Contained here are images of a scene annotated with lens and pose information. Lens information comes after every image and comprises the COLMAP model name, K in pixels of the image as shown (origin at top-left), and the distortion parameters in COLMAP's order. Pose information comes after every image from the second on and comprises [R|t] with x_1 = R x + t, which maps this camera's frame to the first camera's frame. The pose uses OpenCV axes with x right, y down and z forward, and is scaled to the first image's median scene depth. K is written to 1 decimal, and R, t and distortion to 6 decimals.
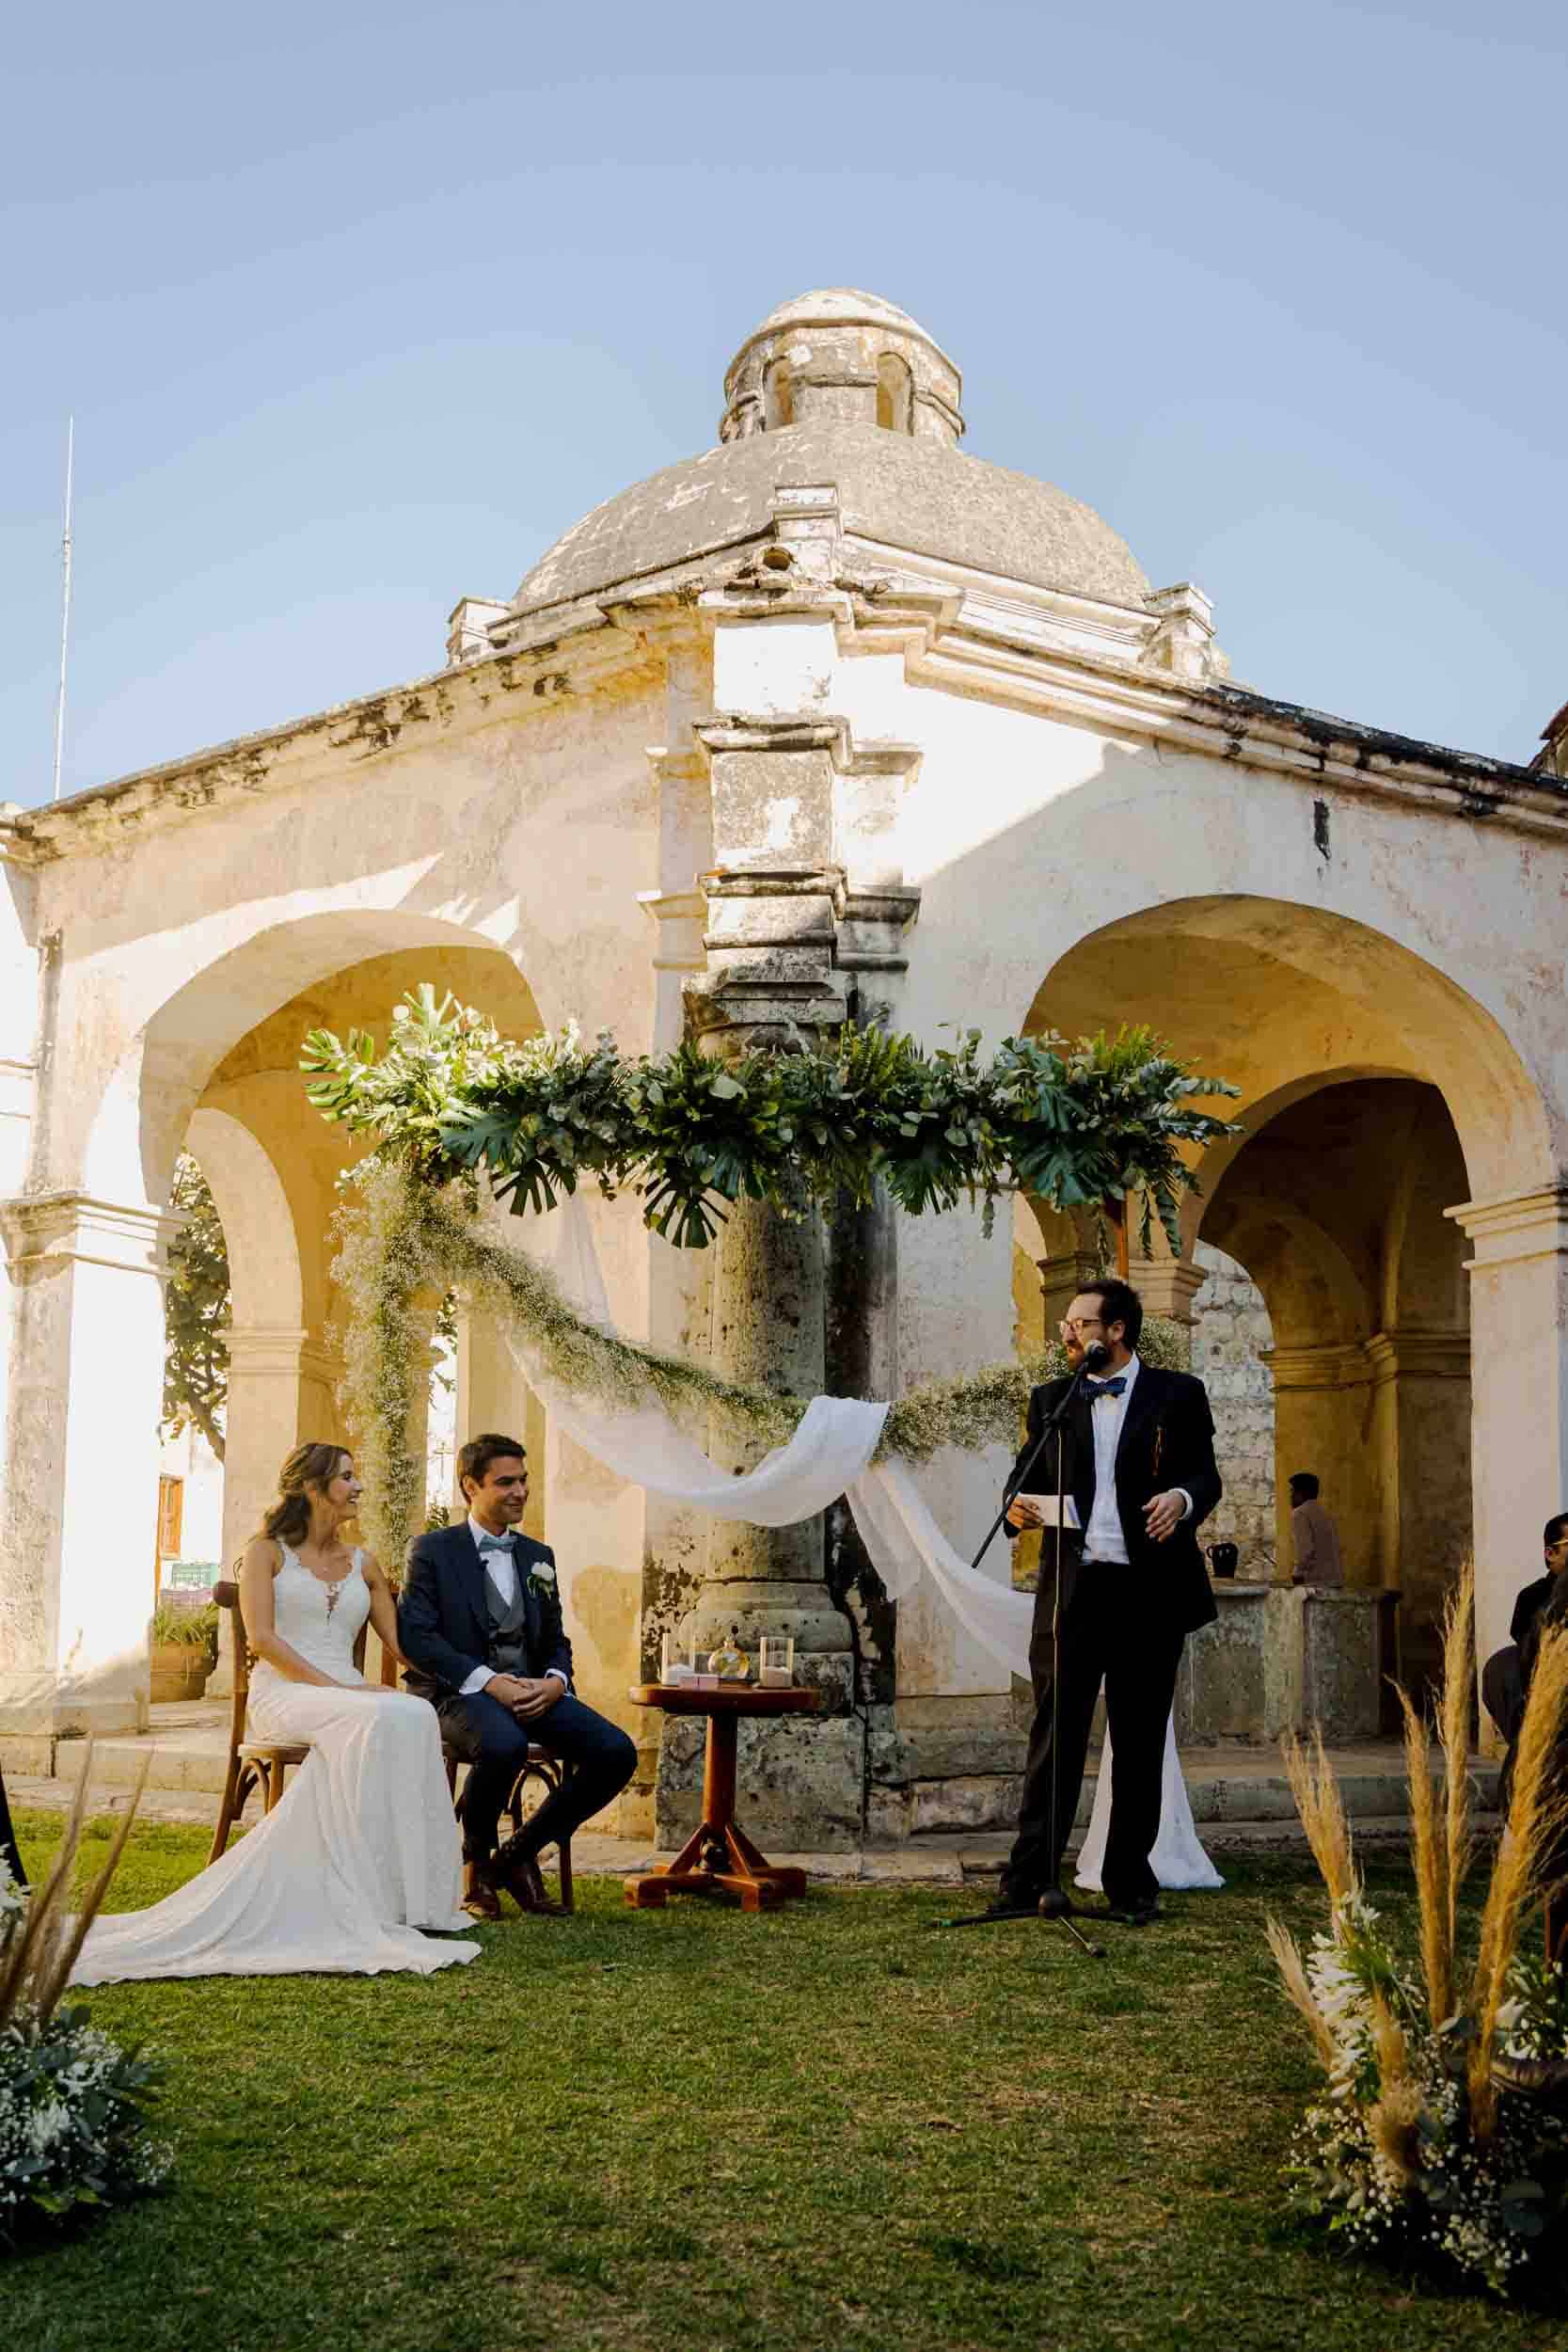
lens RADIAL K [[1923.2, 0, 796.5], [0, 1923.2, 1371.6], [0, 0, 1]] dist [-0.036852, 0.033439]
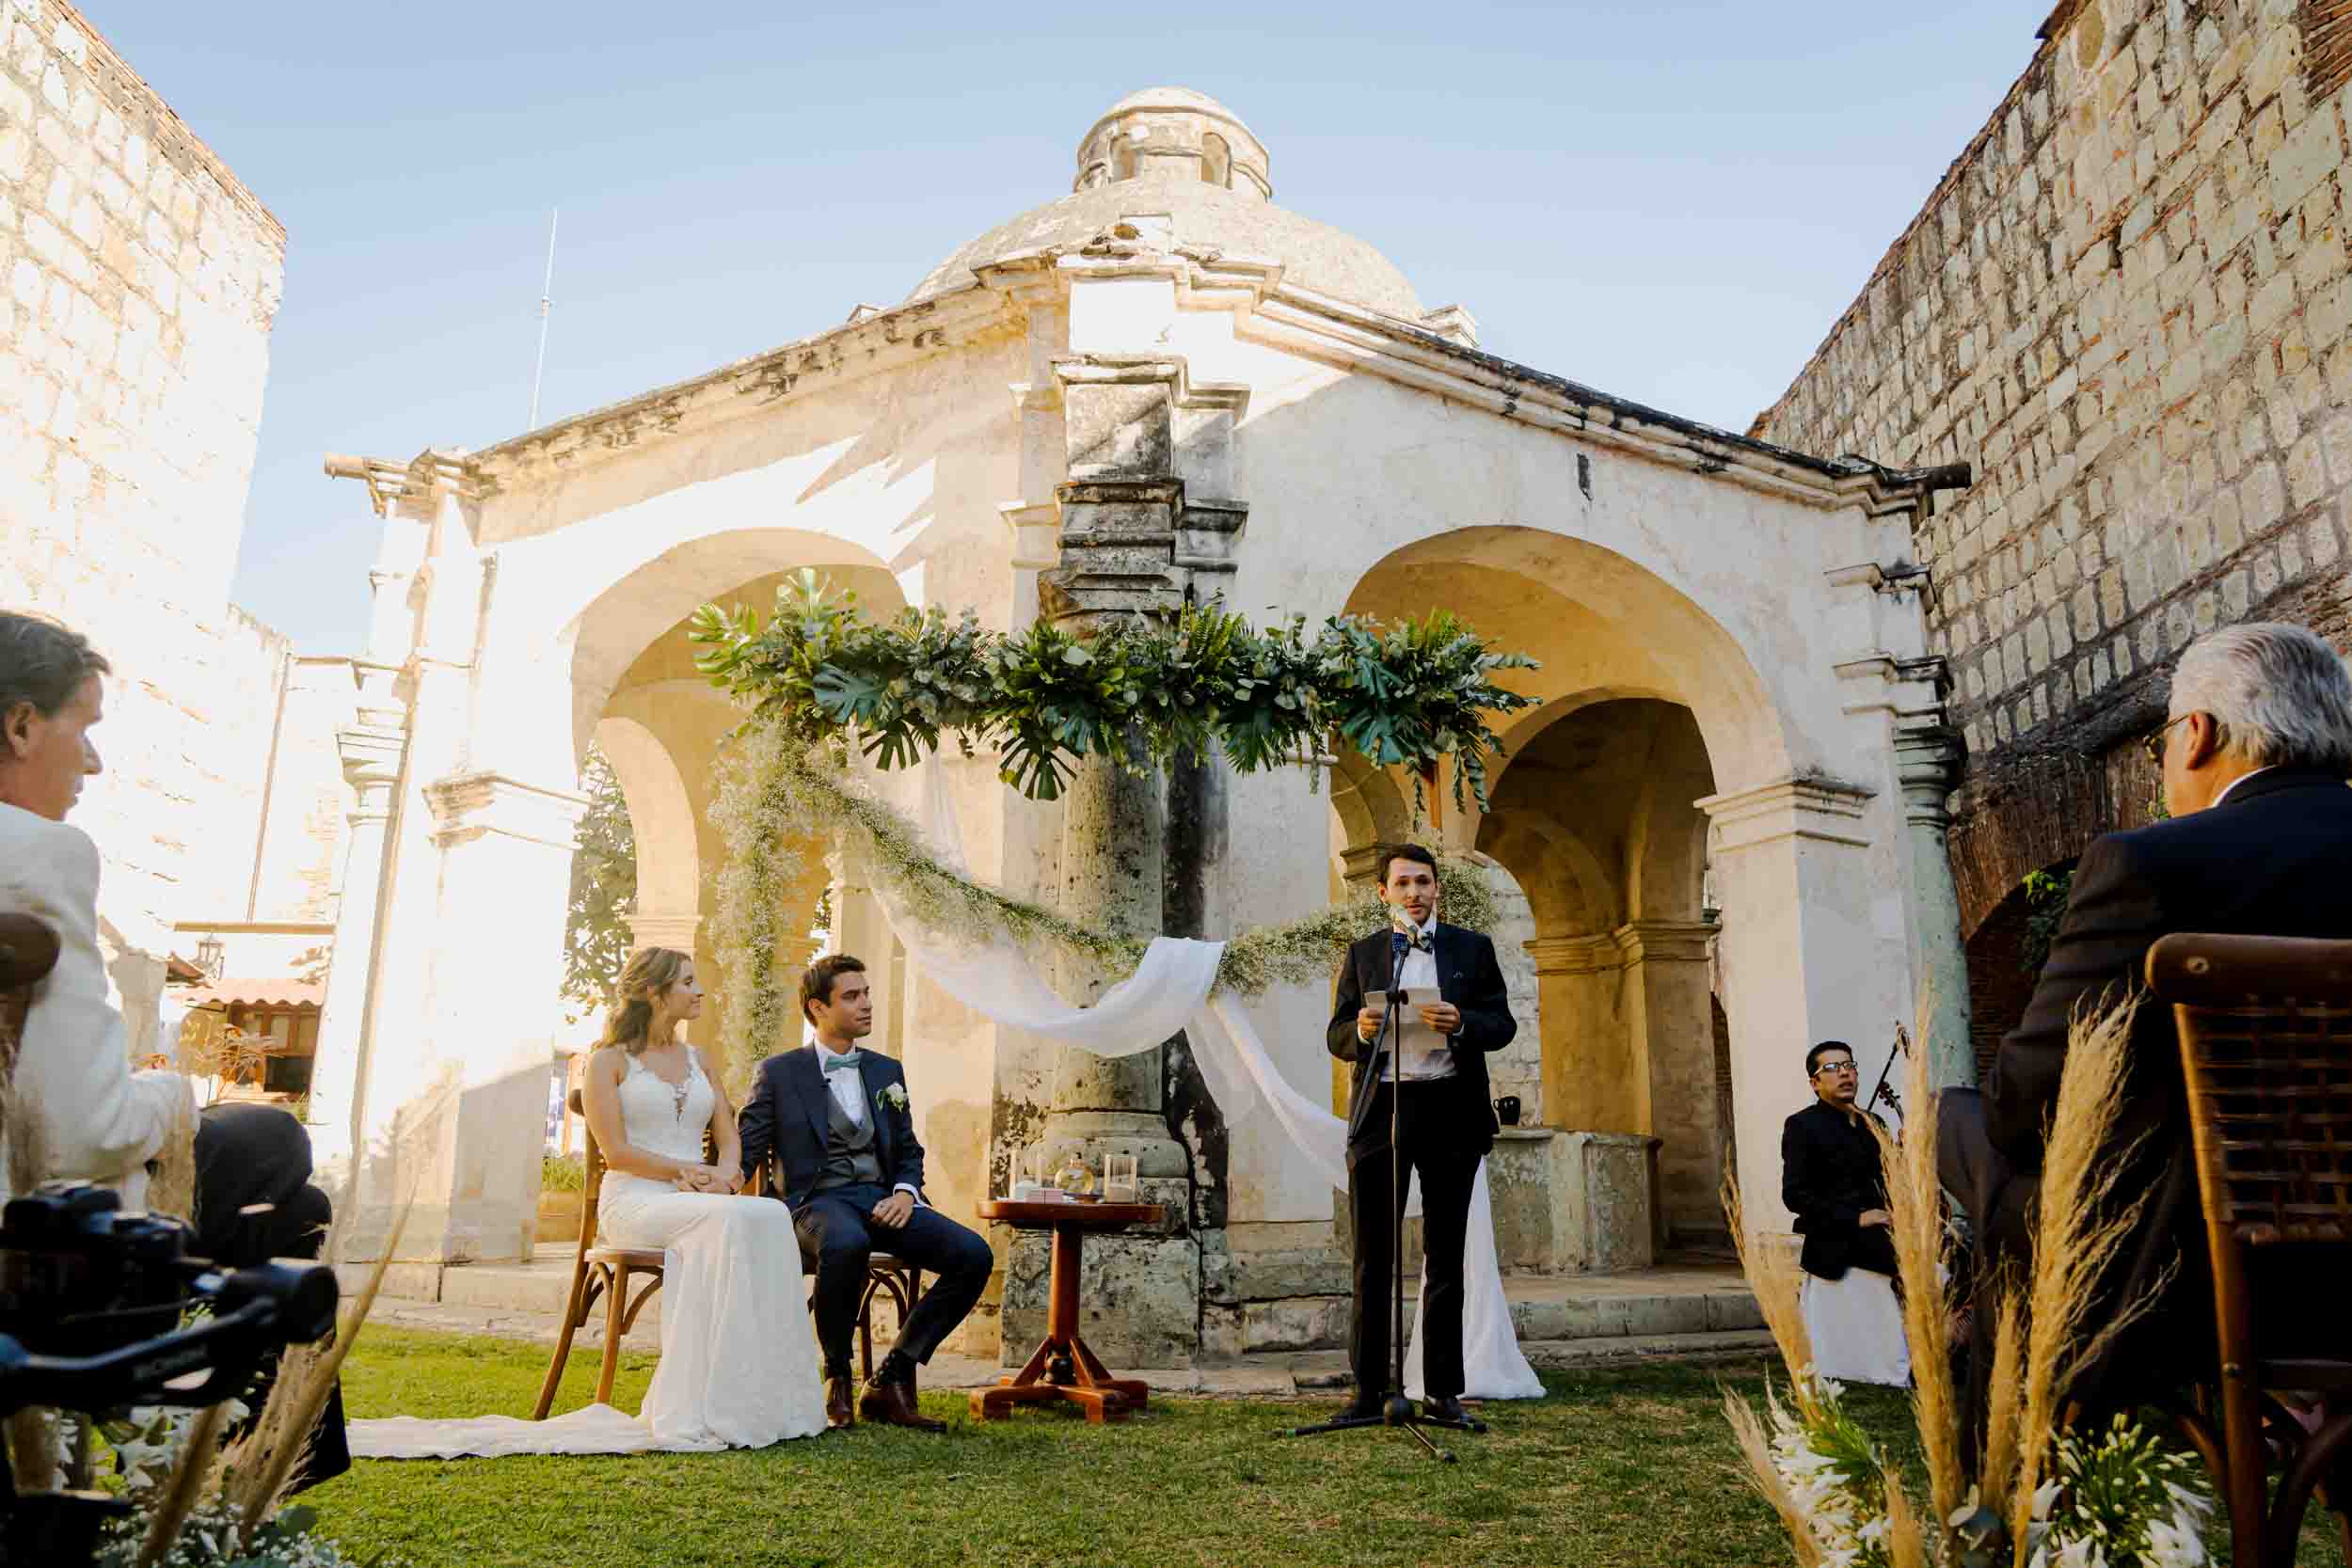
lens RADIAL K [[1537.1, 0, 1179.5], [0, 1537.1, 822.6], [0, 0, 1]] dist [-0.046773, 0.015783]
pose [[0.999256, 0.008977, 0.037503, -0.009535], [-0.004671, 0.993544, -0.113348, 0.045267], [-0.038278, 0.113088, 0.992847, 0.125857]]
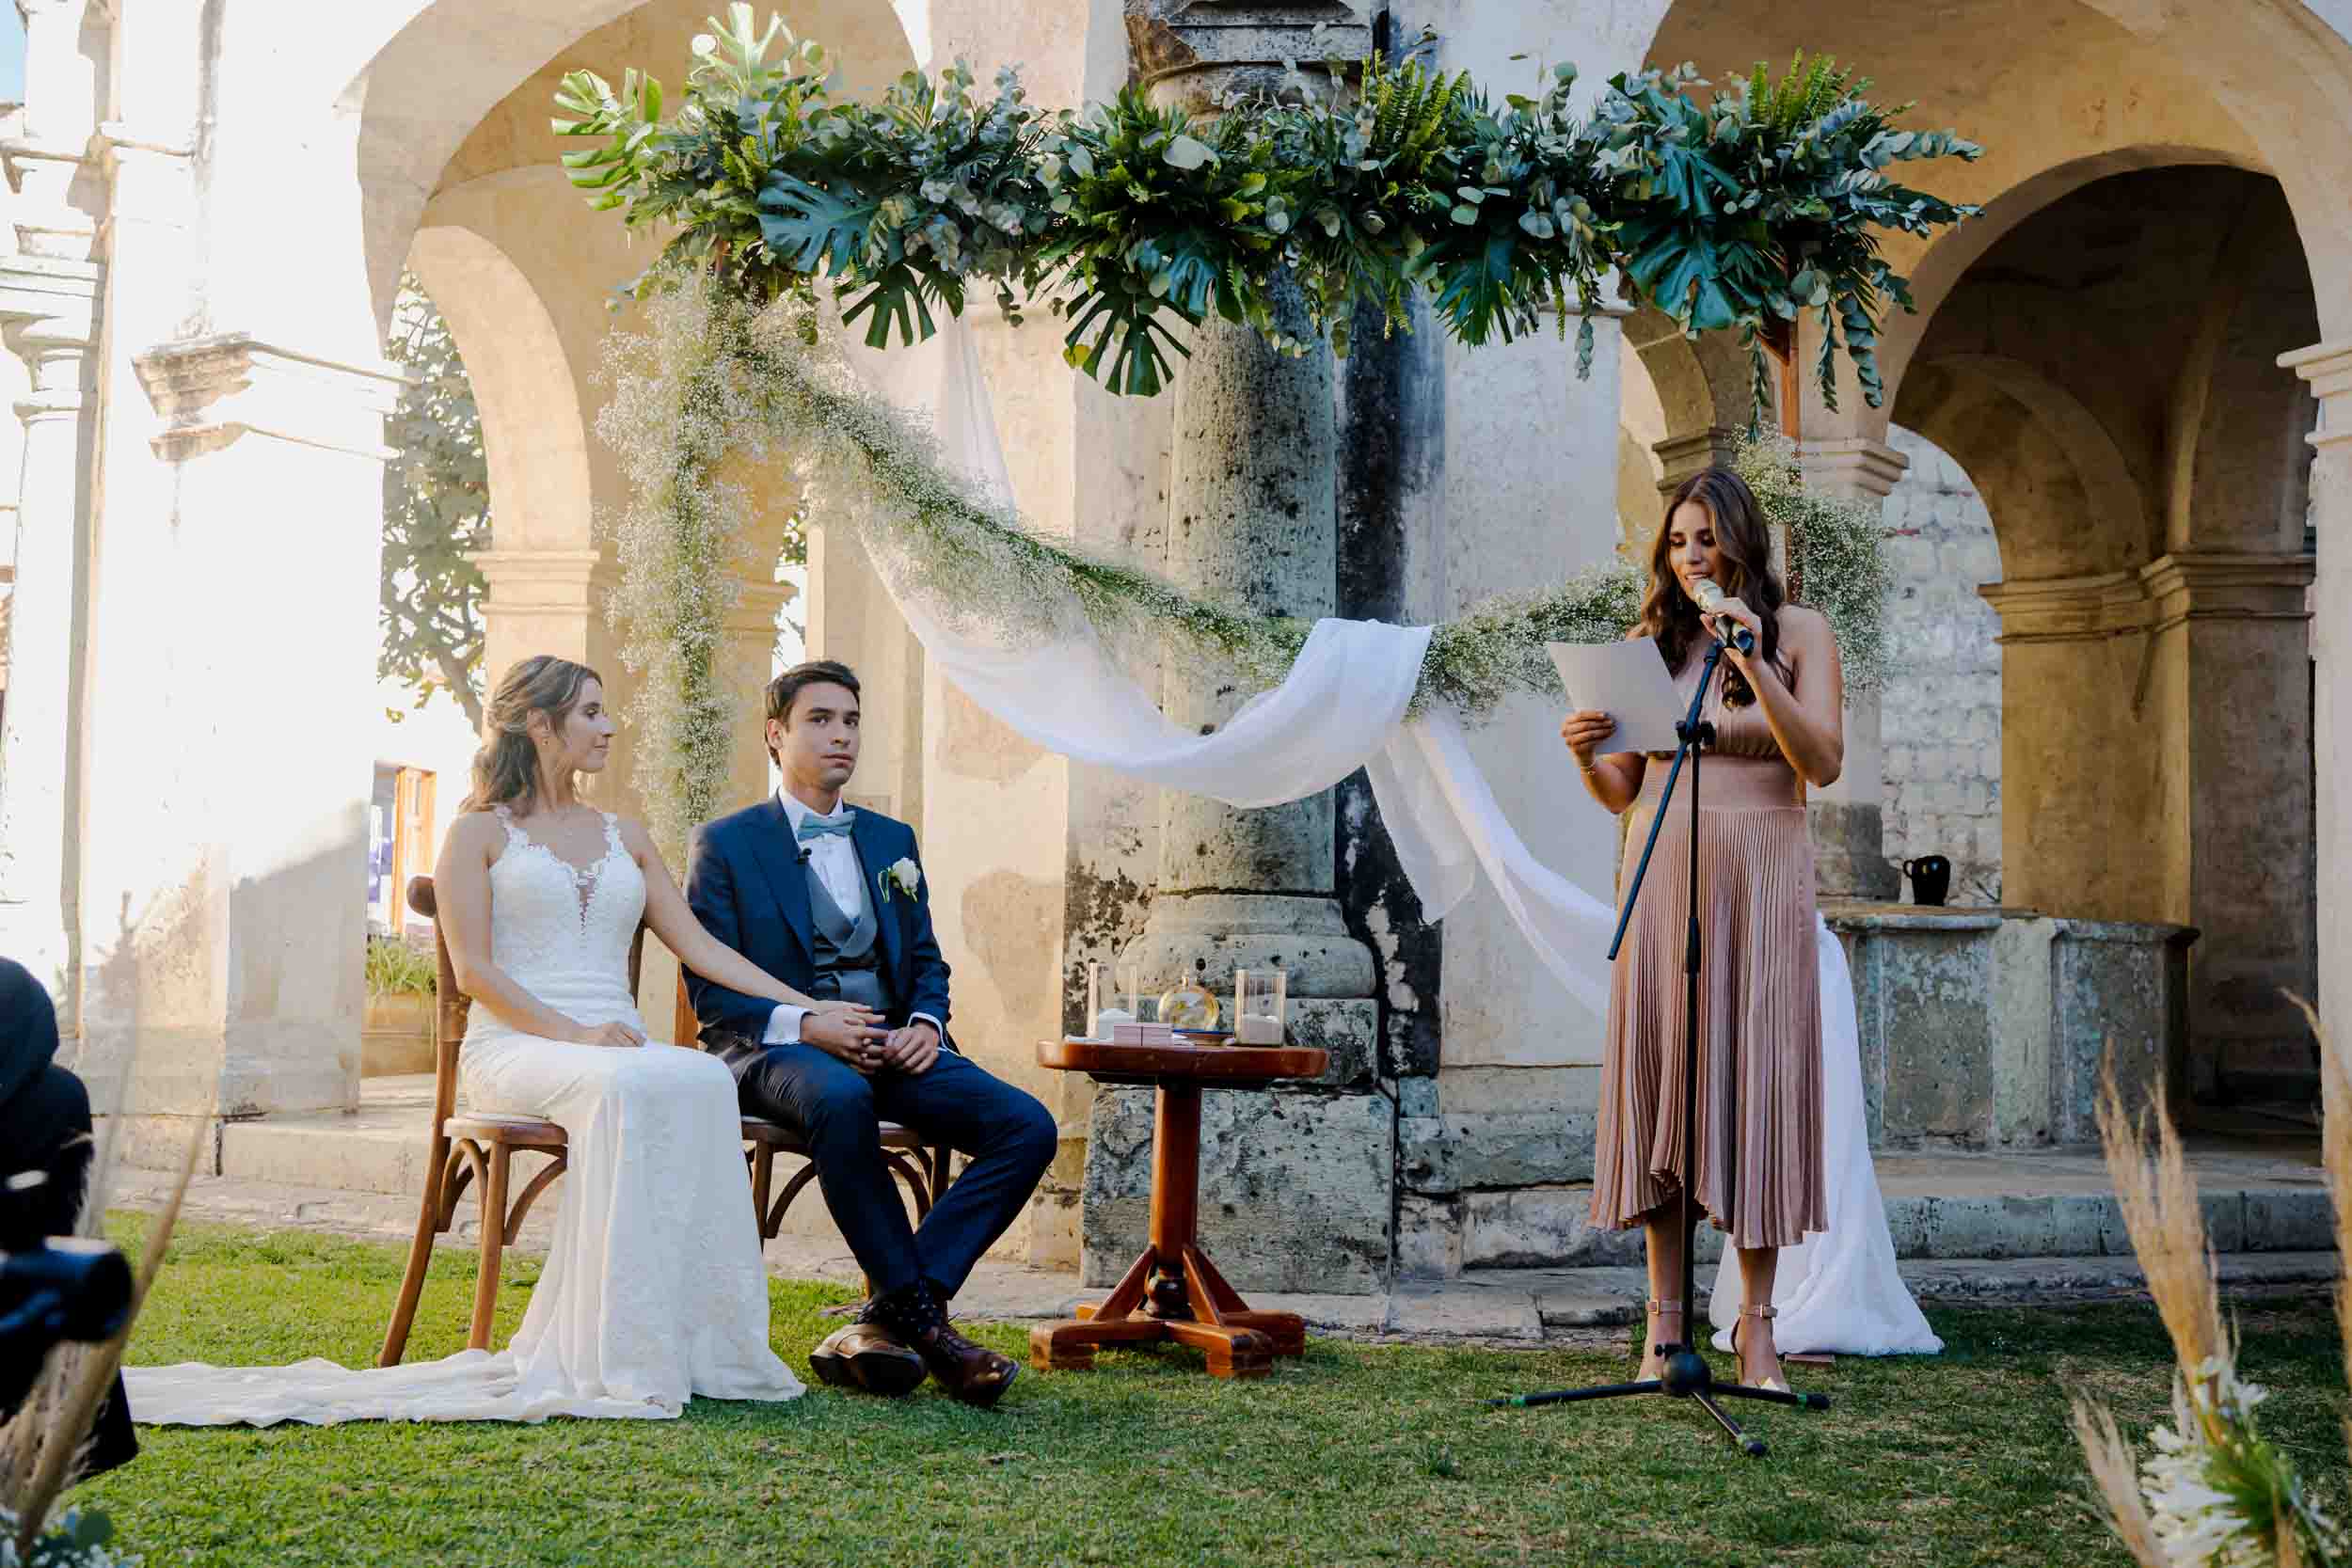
lens RADIAL K [[2643.8, 0, 1174.3], [0, 2643.8, 773.6], [0, 0, 1]] dist [0.035531, 0.000000]
pose [[0.998715, 0.003709, -0.050533, 0.005235], [-0.001304, 0.998868, 0.047542, 0.022415], [0.050652, -0.047415, 0.997590, 0.072660]]
